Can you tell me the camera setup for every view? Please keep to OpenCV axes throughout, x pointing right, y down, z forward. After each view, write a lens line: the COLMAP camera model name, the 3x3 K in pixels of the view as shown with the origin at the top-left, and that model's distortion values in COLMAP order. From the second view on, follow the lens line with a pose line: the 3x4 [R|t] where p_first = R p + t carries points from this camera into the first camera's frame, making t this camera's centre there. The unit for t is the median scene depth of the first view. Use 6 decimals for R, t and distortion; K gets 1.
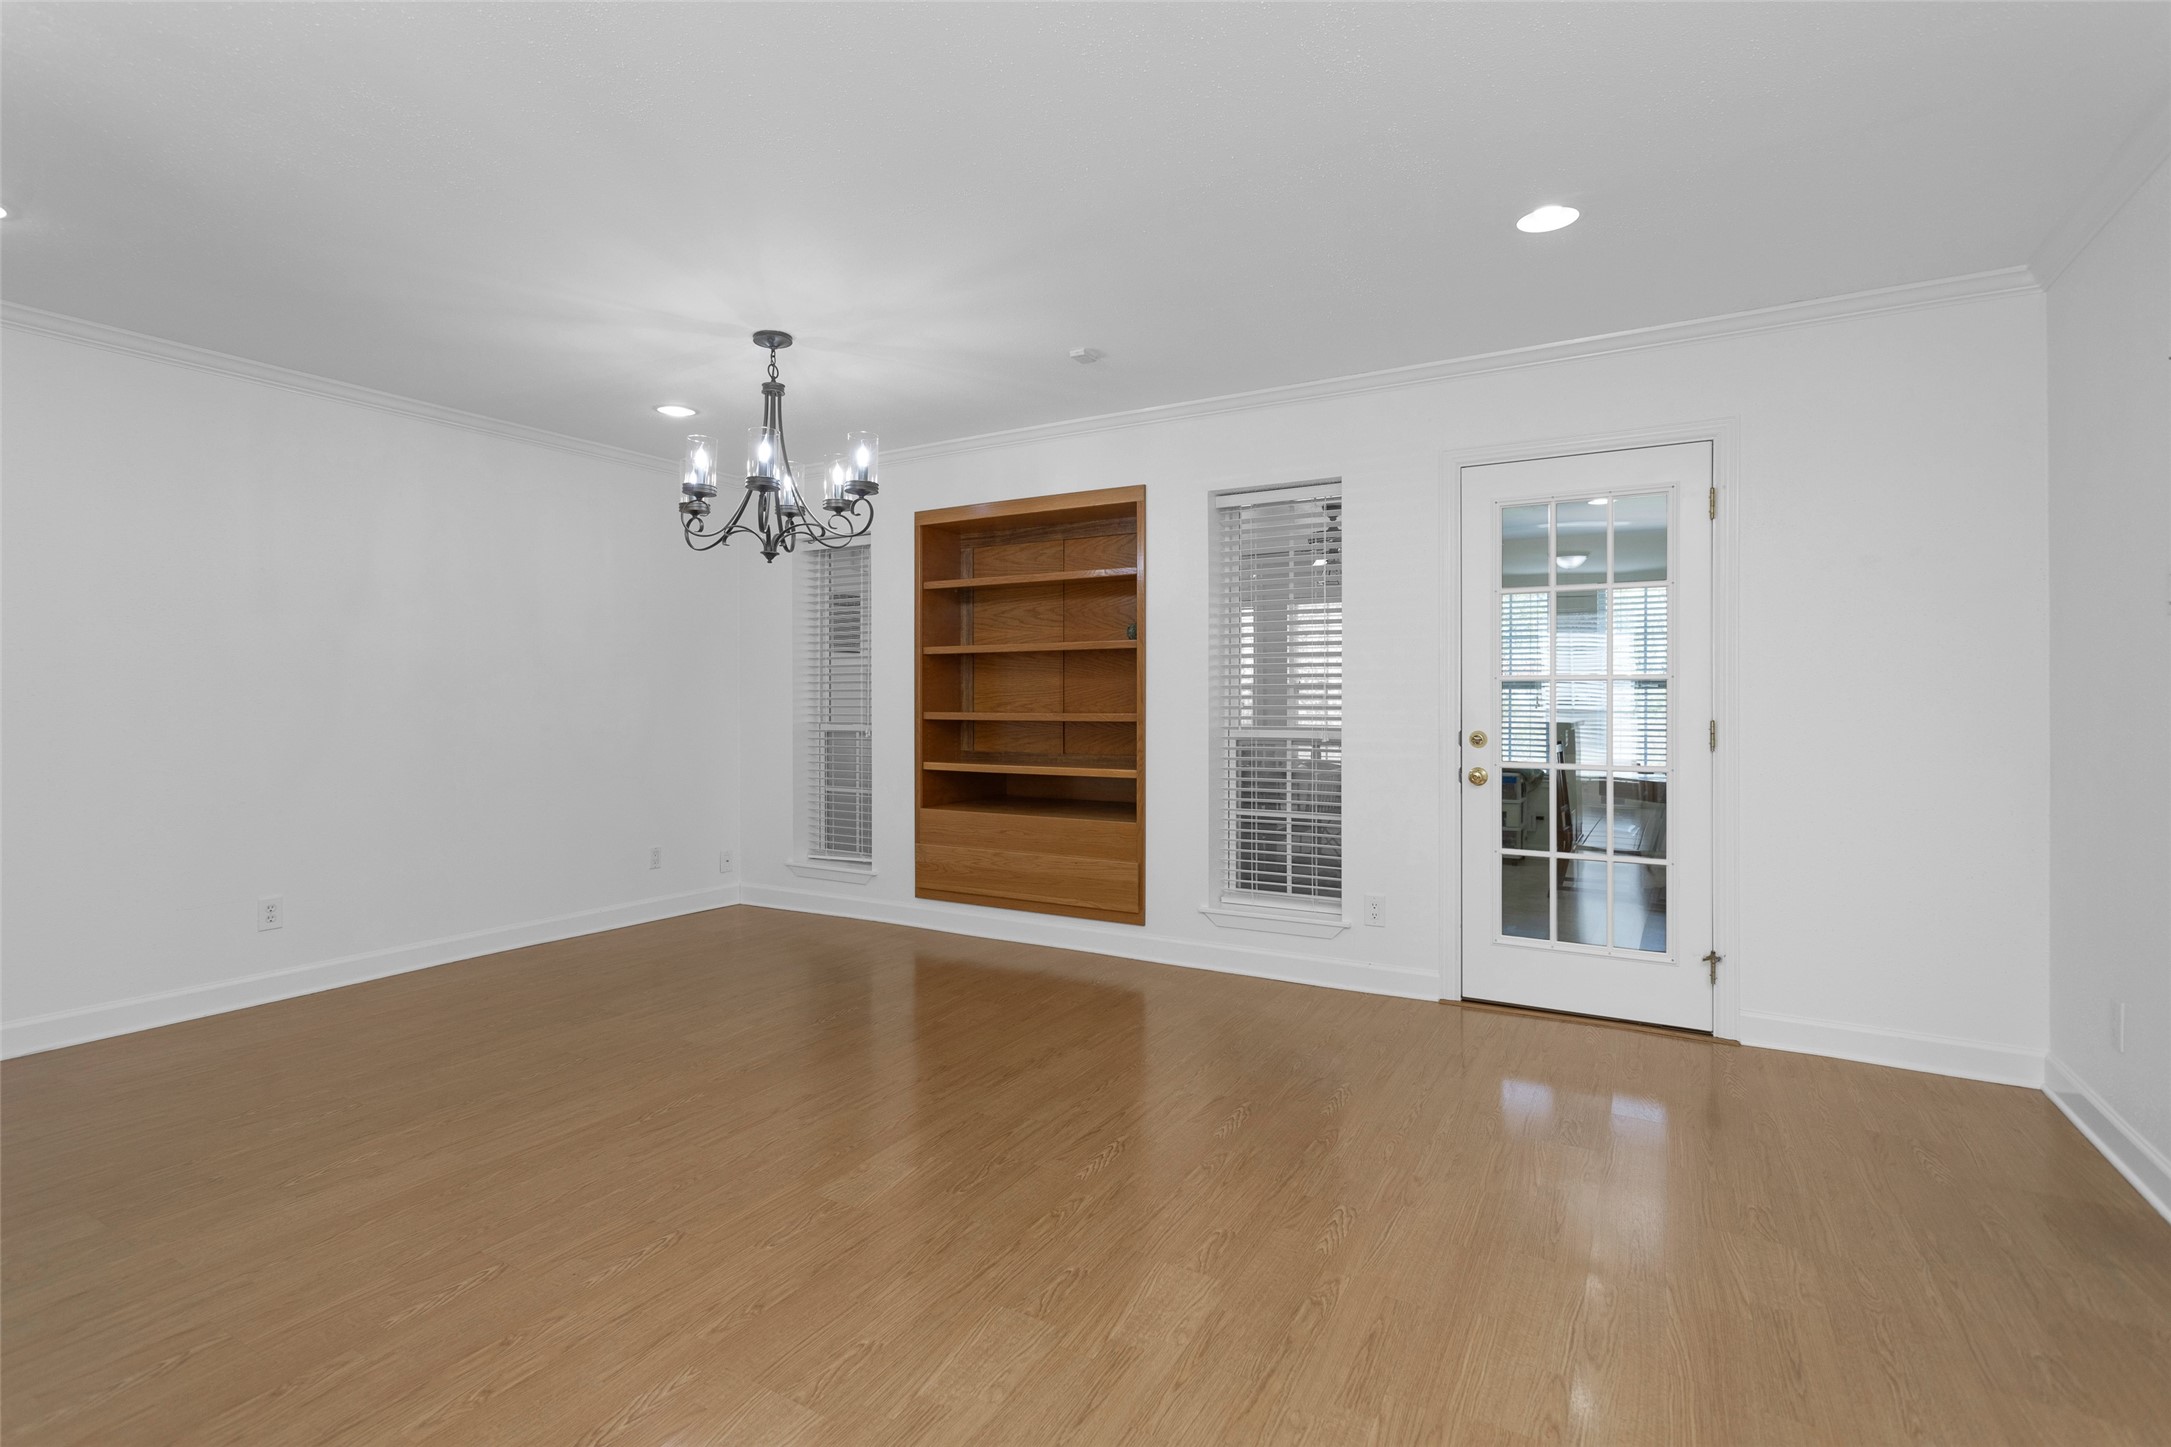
lens RADIAL K [[1031.1, 0, 1062.8], [0, 1031.1, 692.7], [0, 0, 1]] dist [-0.005163, 0.004630]
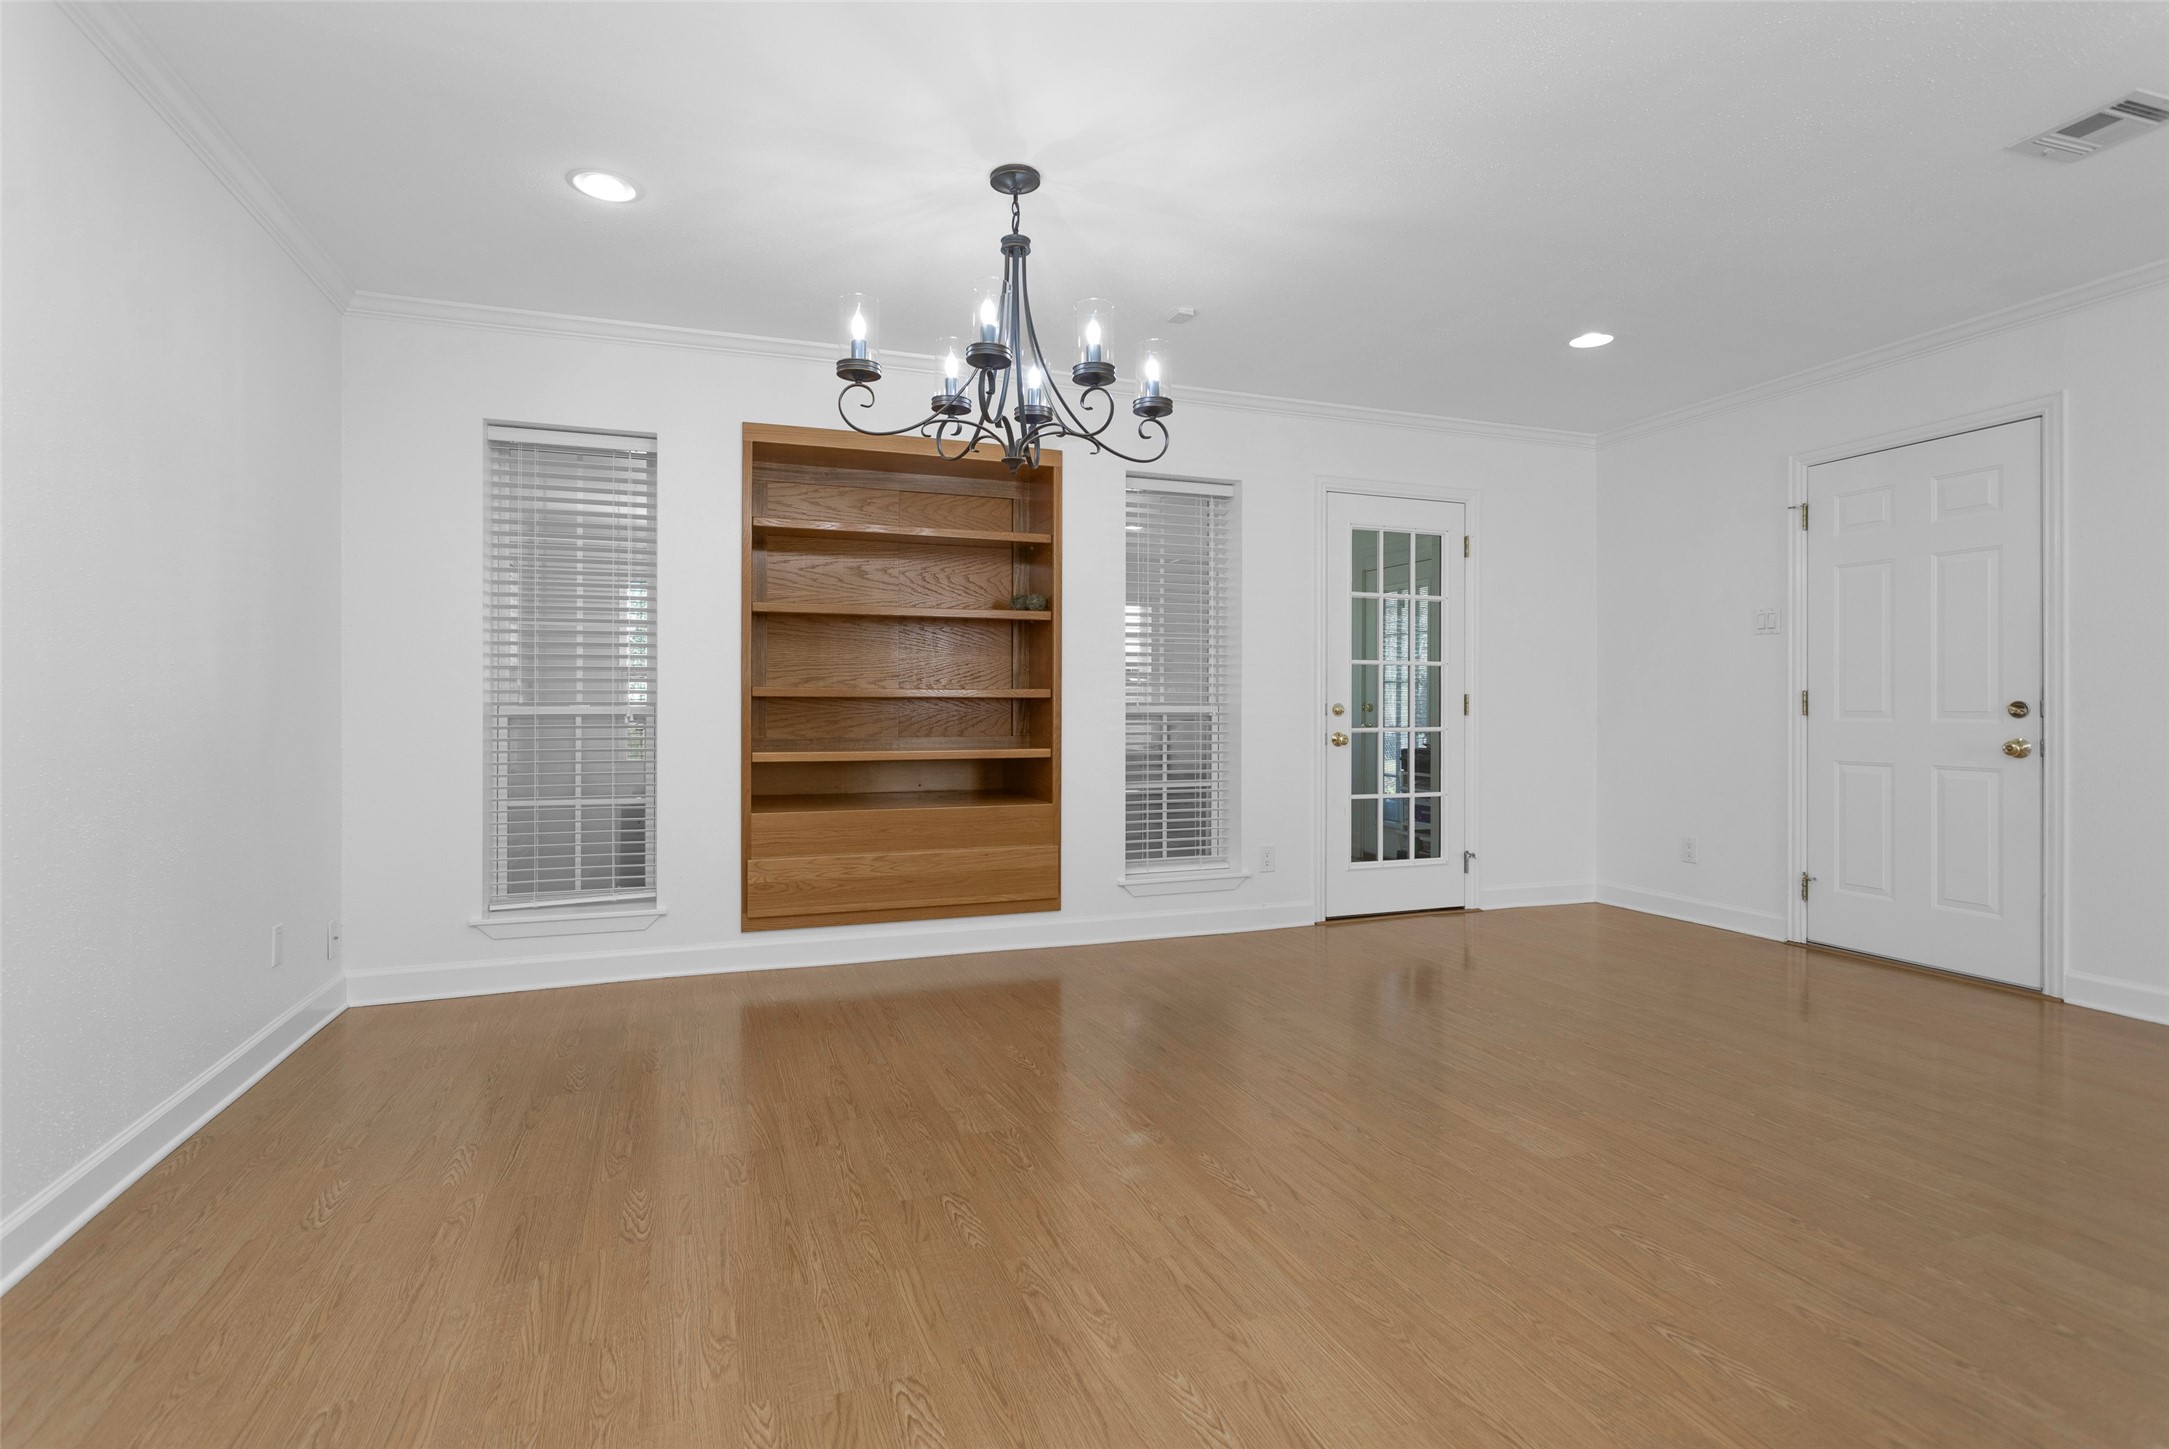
lens RADIAL K [[1030.2, 0, 1064.4], [0, 1030.2, 720.9], [0, 0, 1]] dist [-0.005163, 0.004630]
pose [[0.637809, -0.009526, 0.770135, -0.672792], [-0.006933, 0.999812, 0.018108, 0.032580], [-0.770163, -0.016889, 0.637623, 0.392830]]
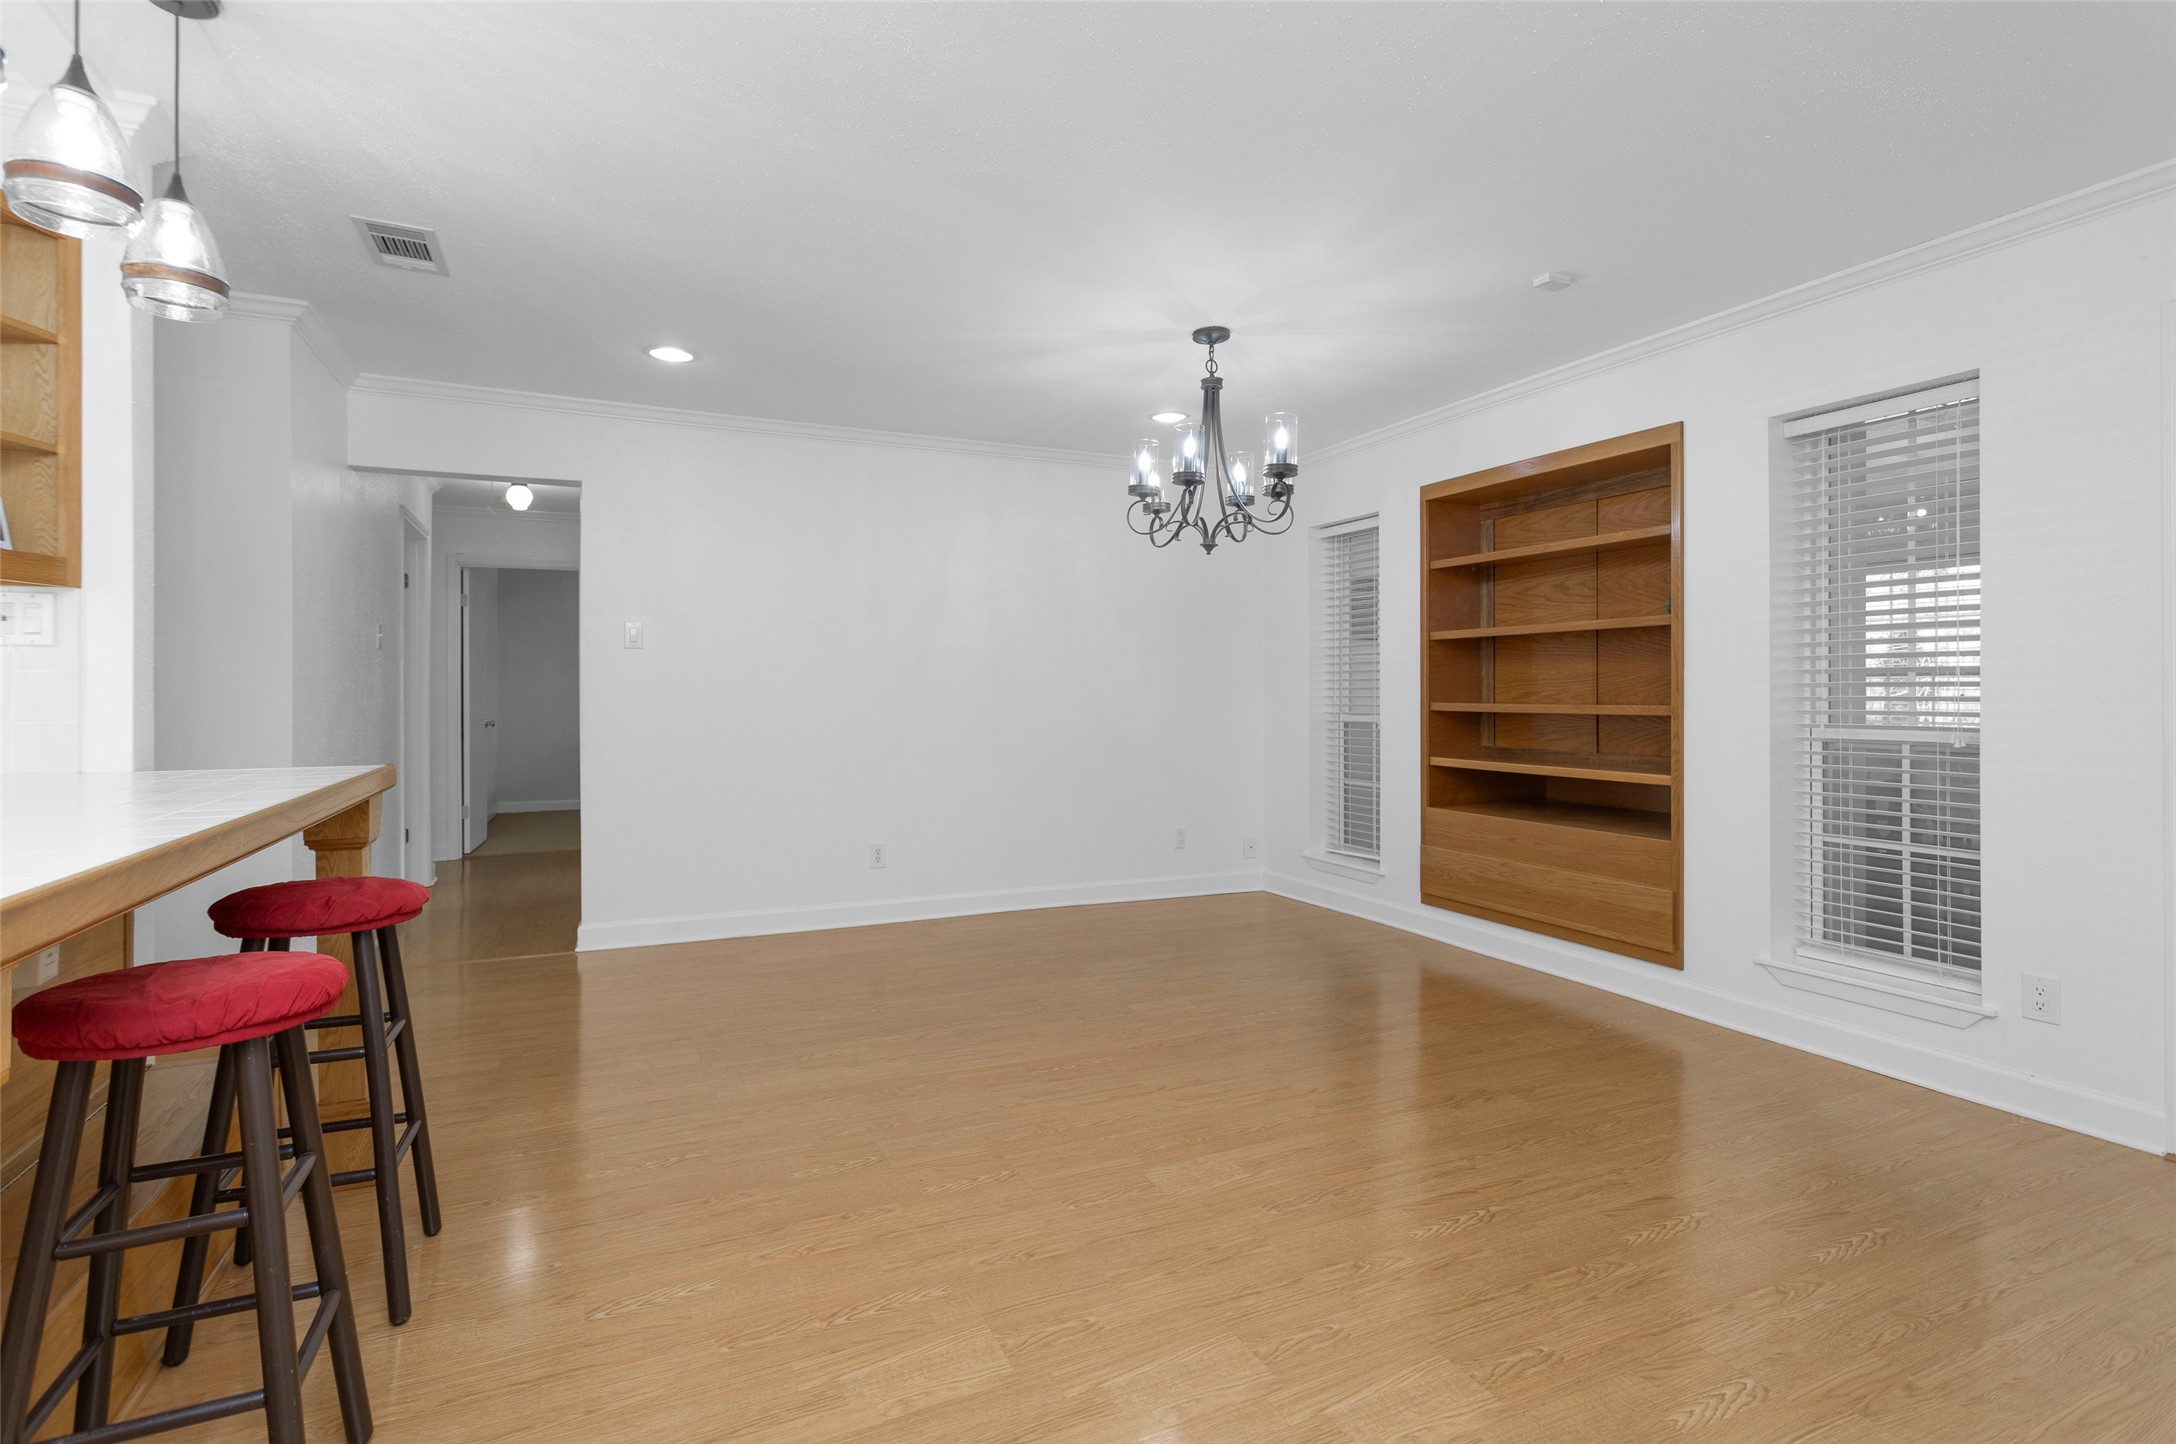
lens RADIAL K [[1033.5, 0, 1060.9], [0, 1033.5, 697.0], [0, 0, 1]] dist [-0.005163, 0.004630]
pose [[0.816221, 0.002167, -0.577736, 0.151413], [0.005274, 0.999923, 0.011201, 0.001213], [0.577716, -0.012189, 0.816147, 0.063725]]
